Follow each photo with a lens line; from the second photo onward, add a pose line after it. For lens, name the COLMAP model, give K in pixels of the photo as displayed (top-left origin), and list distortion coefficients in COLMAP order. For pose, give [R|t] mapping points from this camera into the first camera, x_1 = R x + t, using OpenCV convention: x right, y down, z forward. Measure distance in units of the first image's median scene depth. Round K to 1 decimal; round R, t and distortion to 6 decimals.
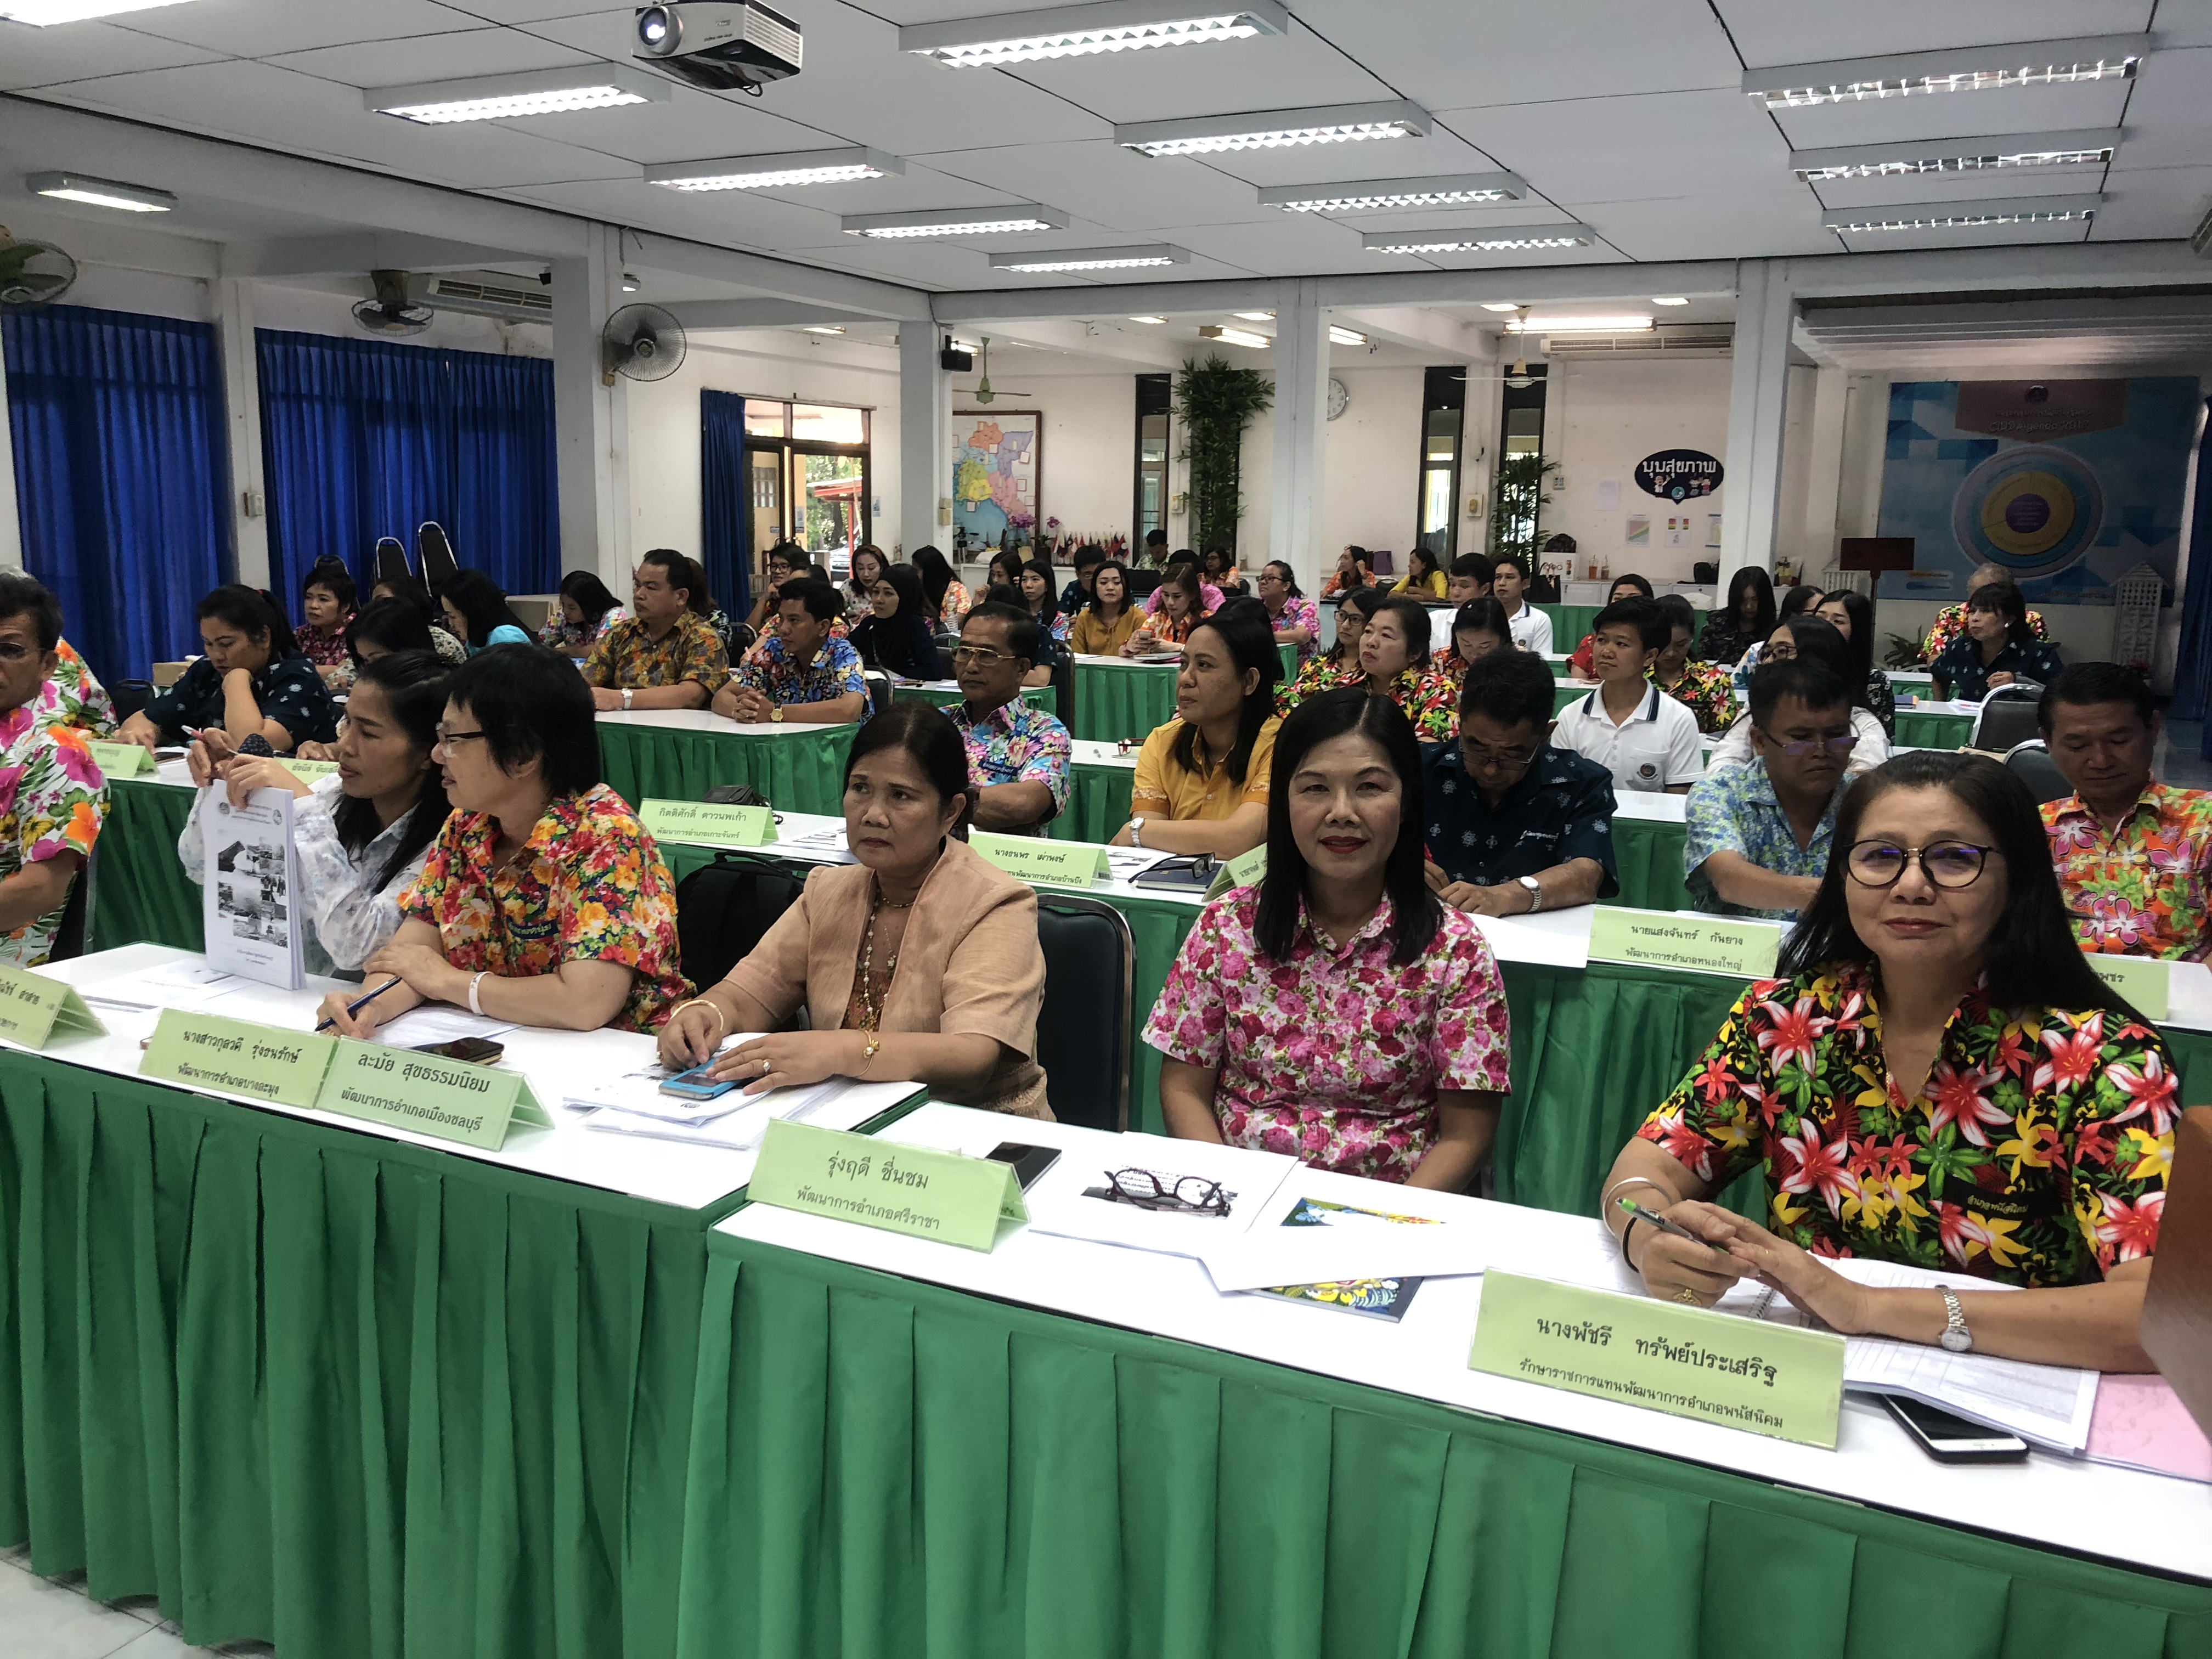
lens RADIAL K [[1815.3, 0, 1105.0], [0, 1815.3, 823.7], [0, 0, 1]] dist [0.003008, 0.010159]
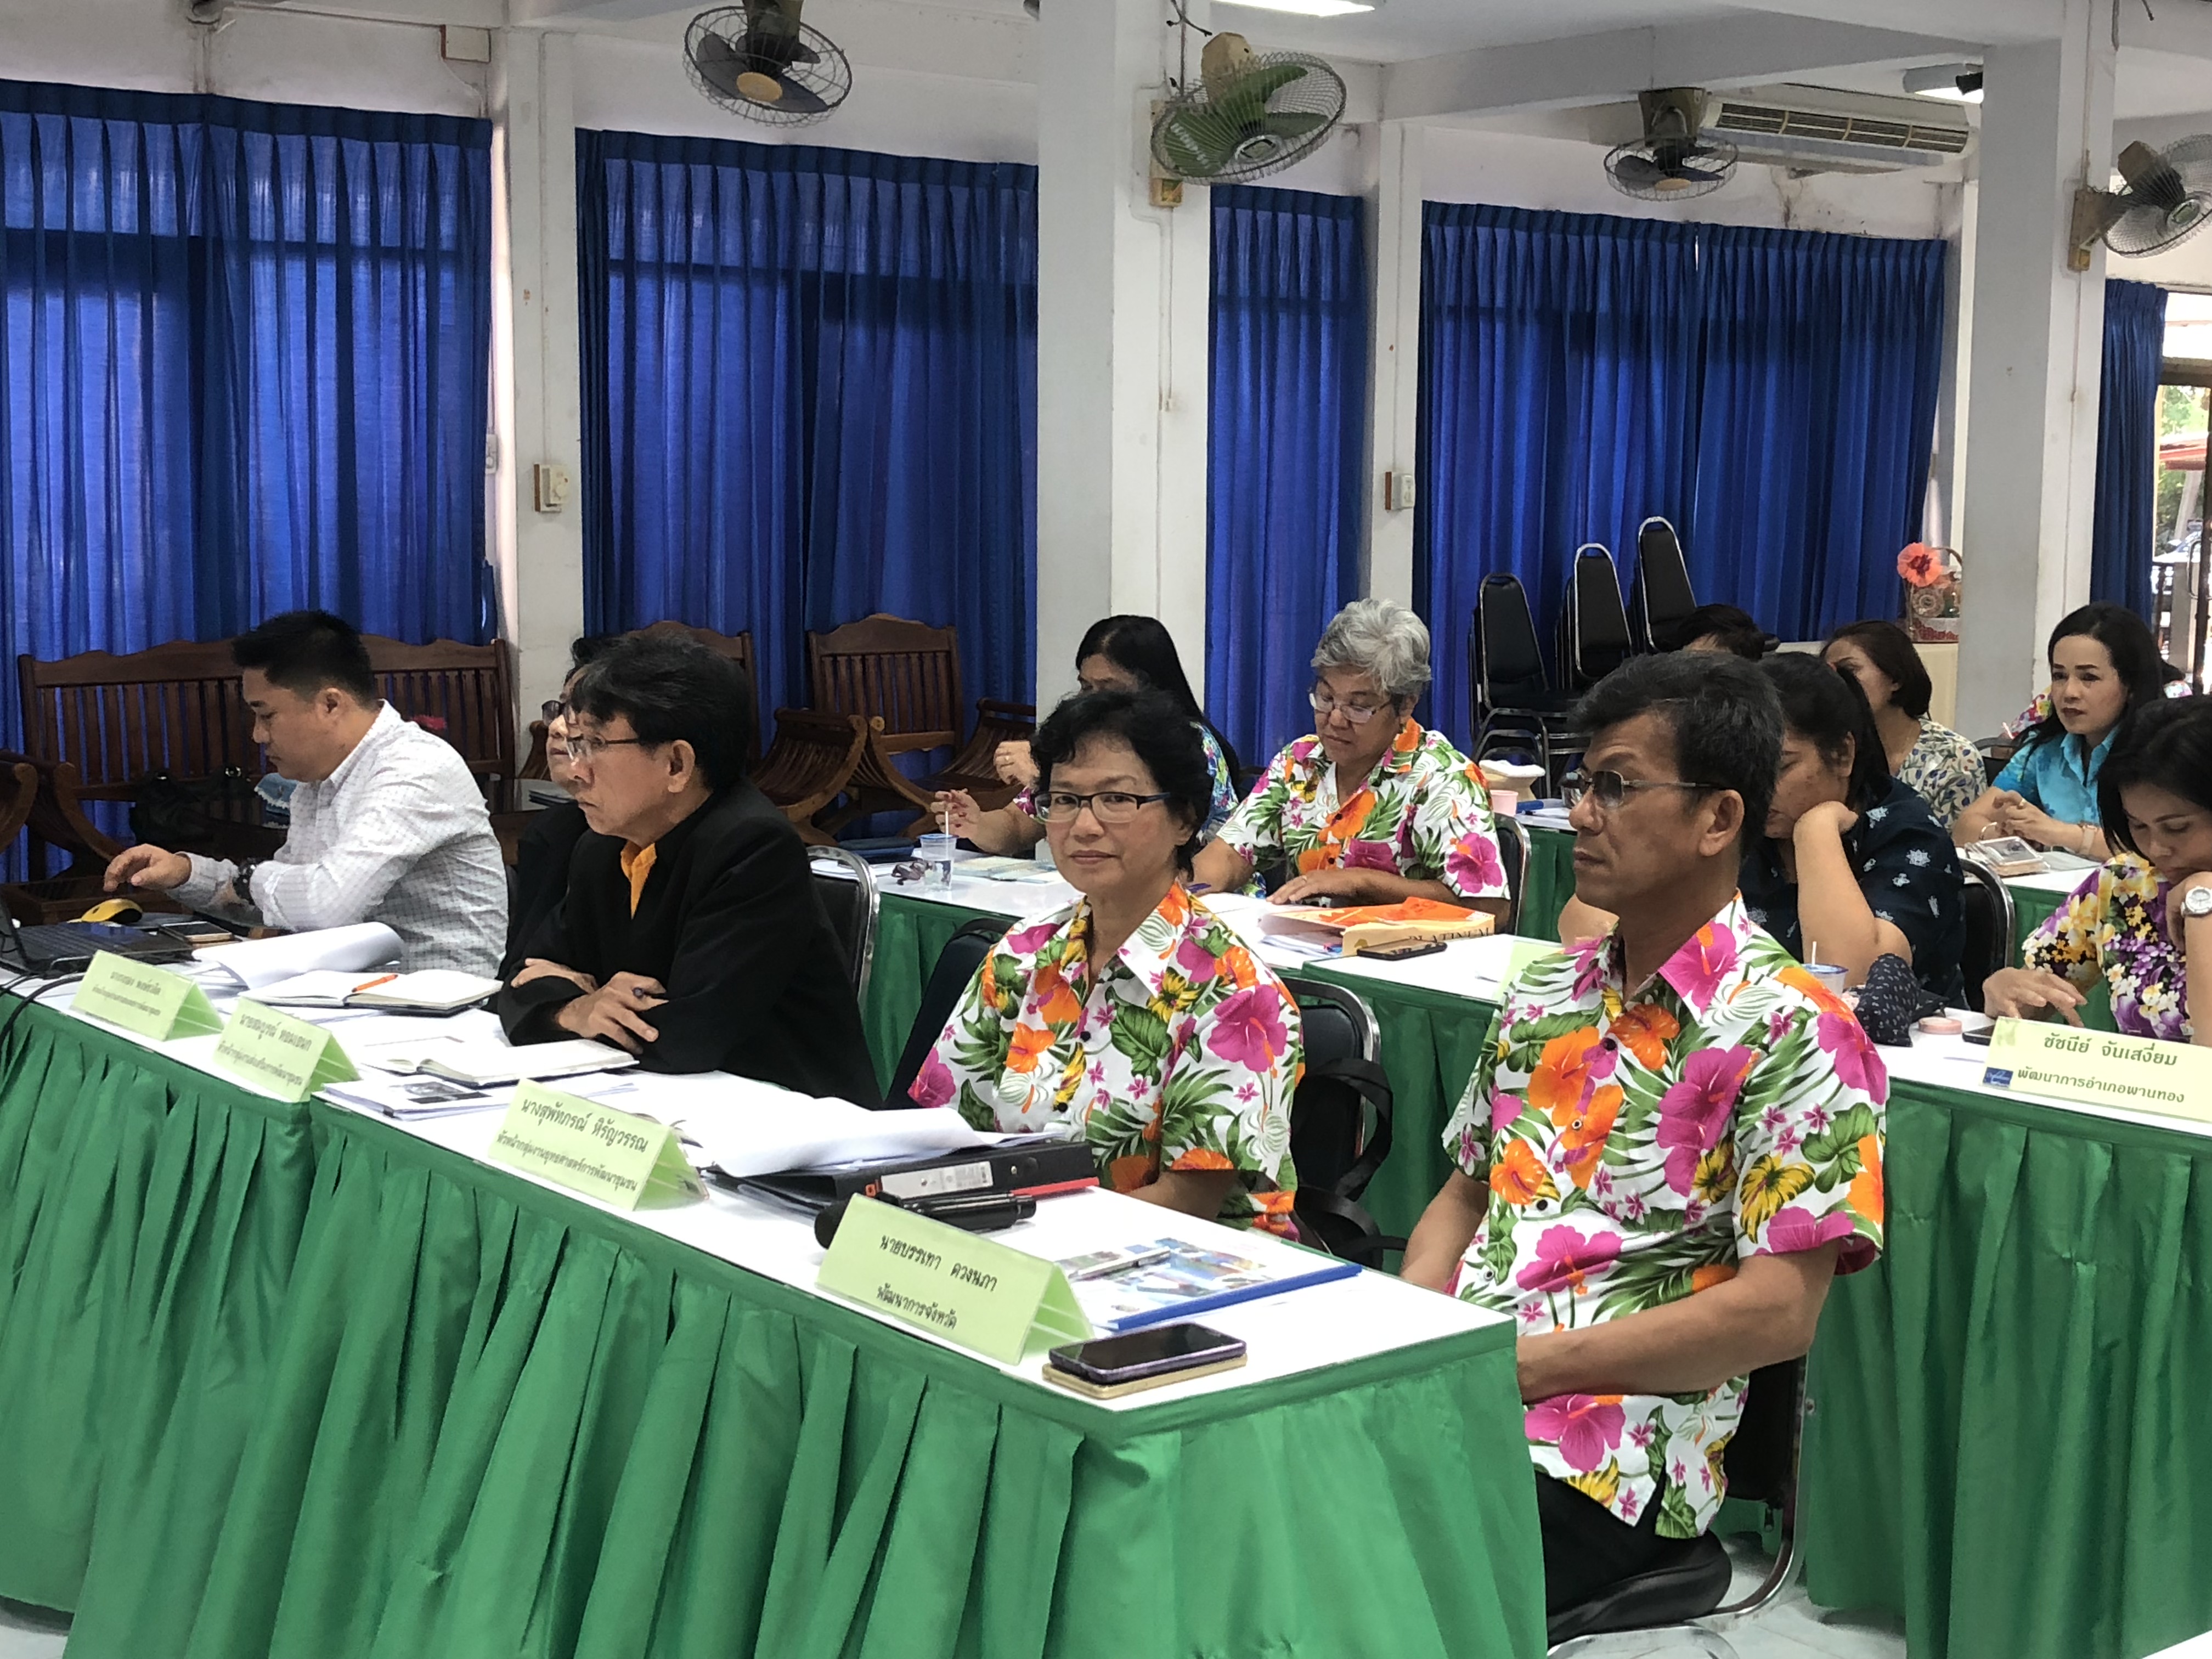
lens RADIAL K [[3054.5, 0, 1105.5], [0, 3054.5, 832.2], [0, 0, 1]] dist [-0.066798, 0.000000]
pose [[0.904641, 0.036333, -0.424622, -0.128238], [-0.061007, 0.997138, -0.044652, -0.013430], [0.421785, 0.066299, 0.904269, 0.061229]]
